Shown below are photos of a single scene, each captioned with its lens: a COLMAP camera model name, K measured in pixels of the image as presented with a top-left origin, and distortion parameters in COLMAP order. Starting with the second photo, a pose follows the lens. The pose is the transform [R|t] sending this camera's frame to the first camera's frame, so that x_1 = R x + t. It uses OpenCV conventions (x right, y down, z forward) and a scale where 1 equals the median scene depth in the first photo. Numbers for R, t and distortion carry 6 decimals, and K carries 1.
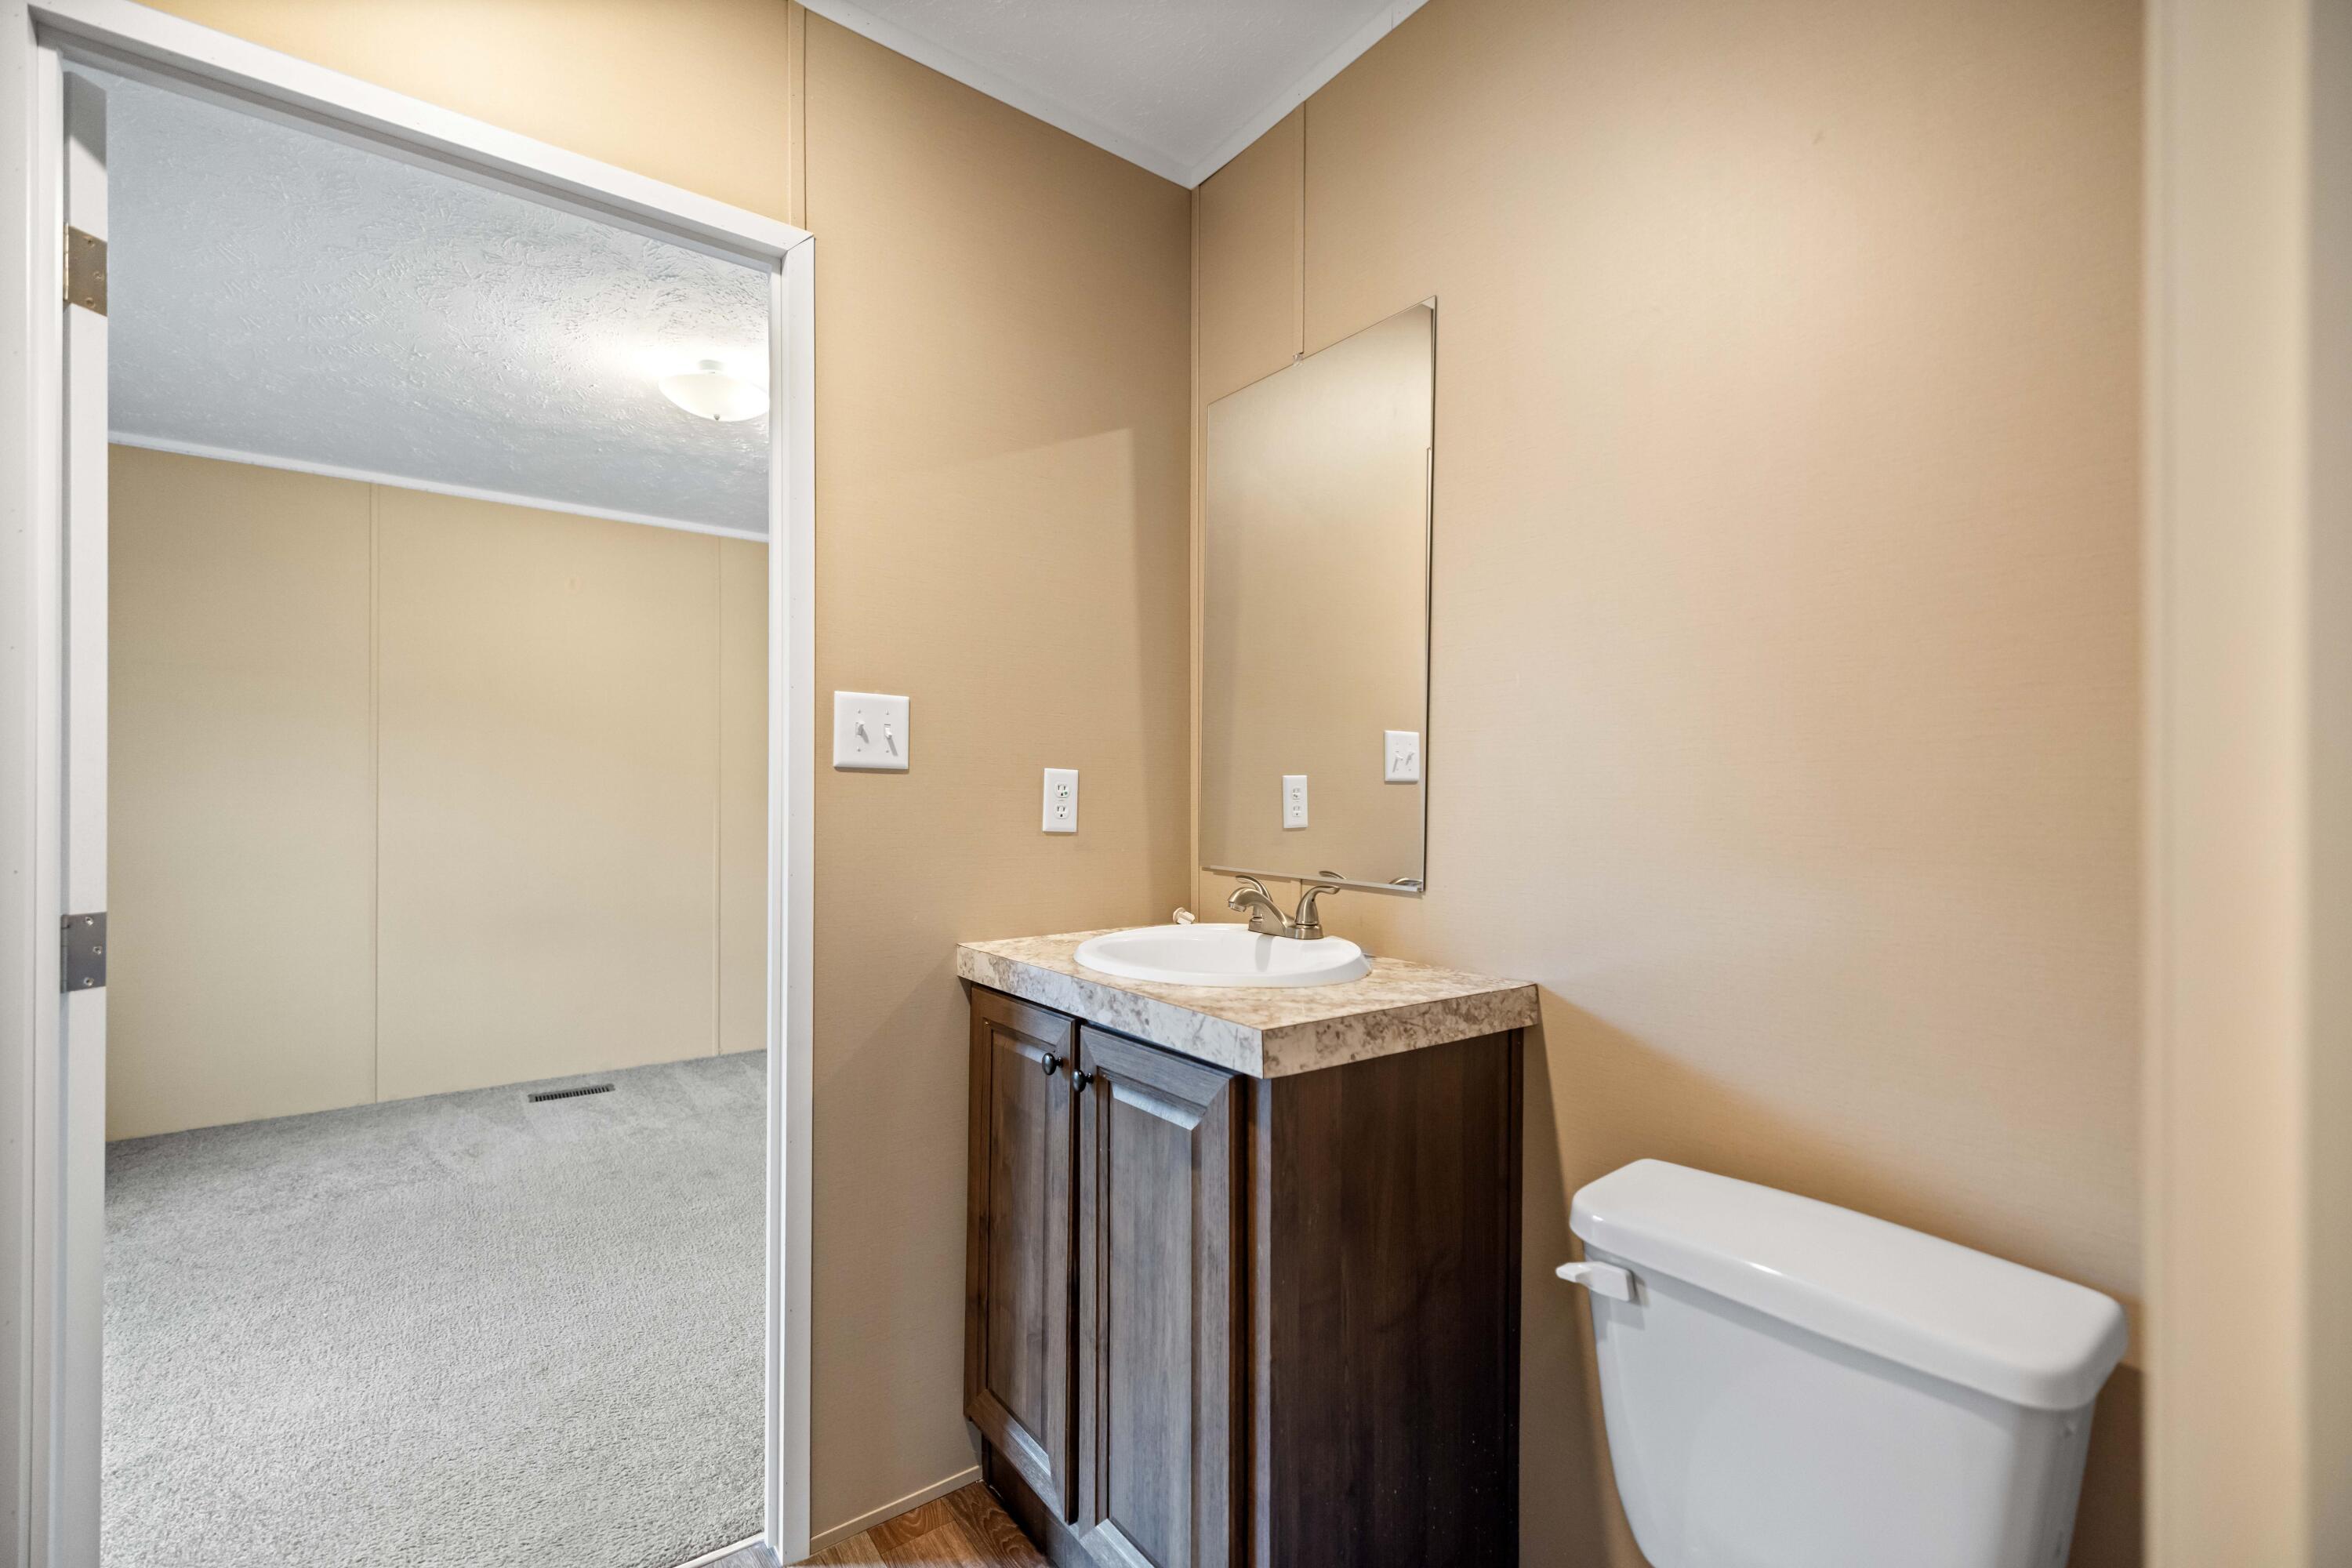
lens RADIAL K [[1009.3, 0, 1177.8], [0, 1009.3, 802.8], [0, 0, 1]] dist [0.002637, -0.000075]
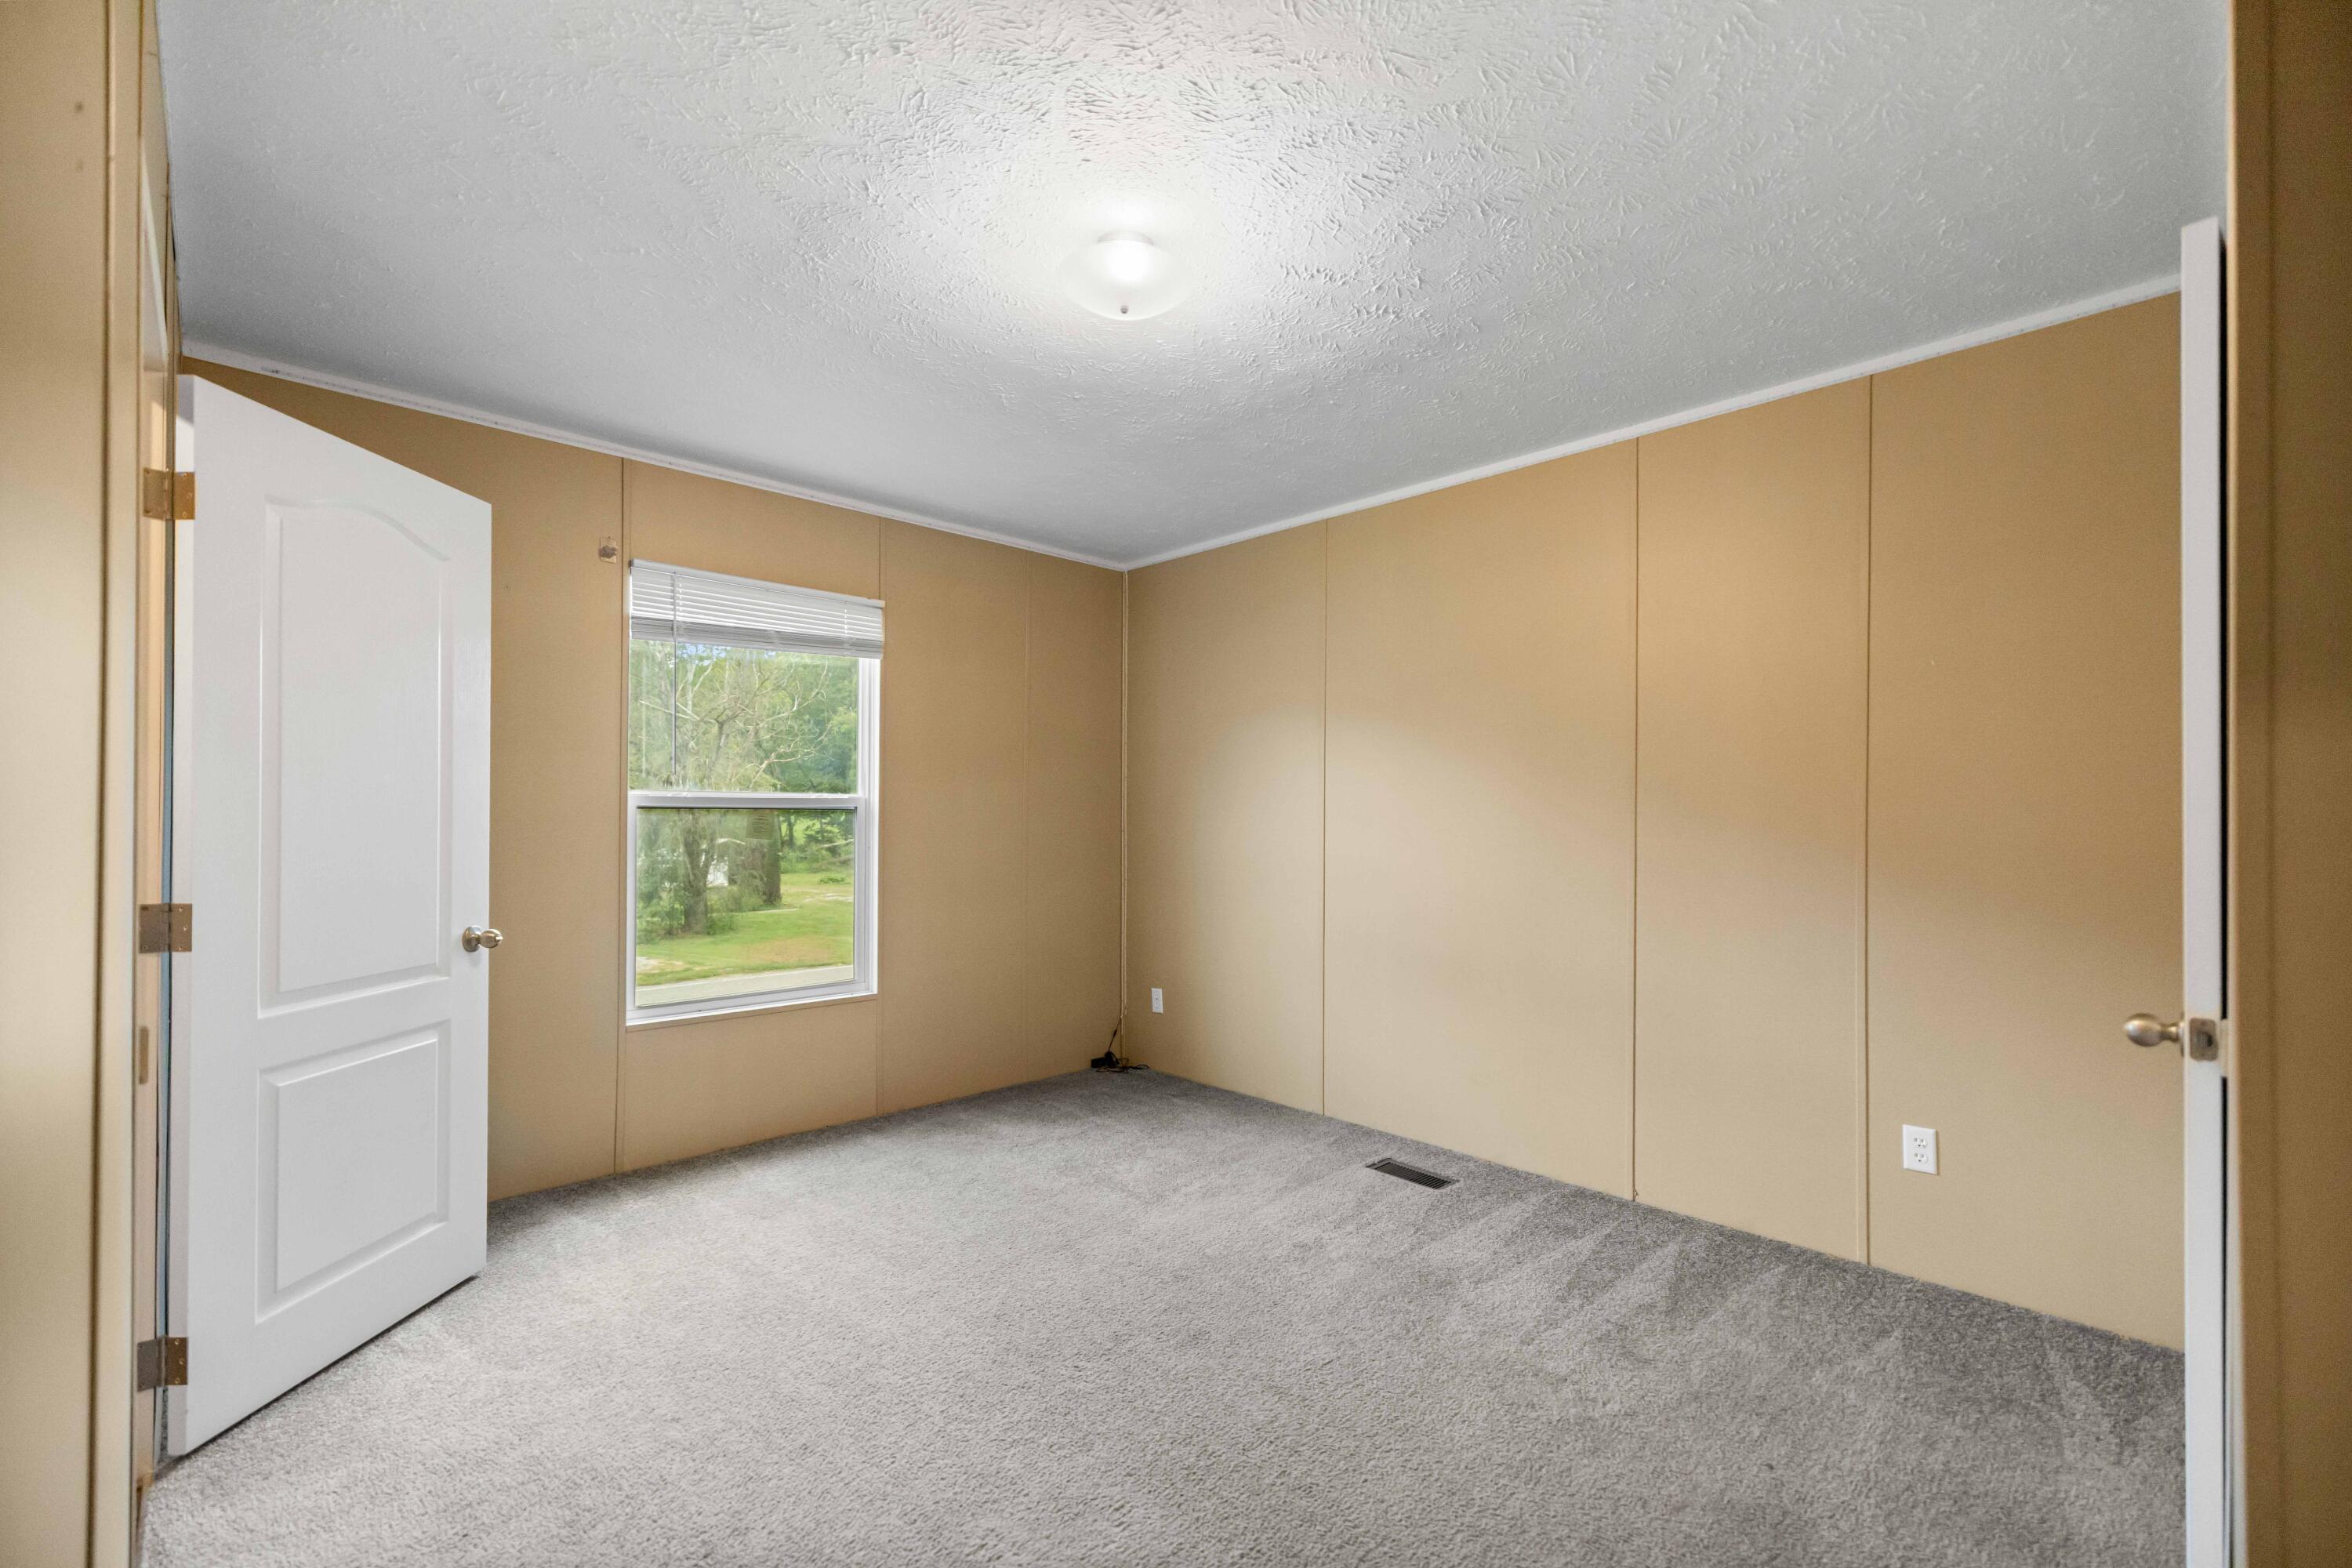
lens RADIAL K [[1009.3, 0, 1177.8], [0, 1009.3, 802.8], [0, 0, 1]] dist [0.002637, -0.000075]
pose [[0.127980, -0.010568, -0.991720, 0.229205], [-0.000729, 0.999942, -0.010750, -0.010164], [0.991776, 0.002099, 0.127965, 0.785413]]
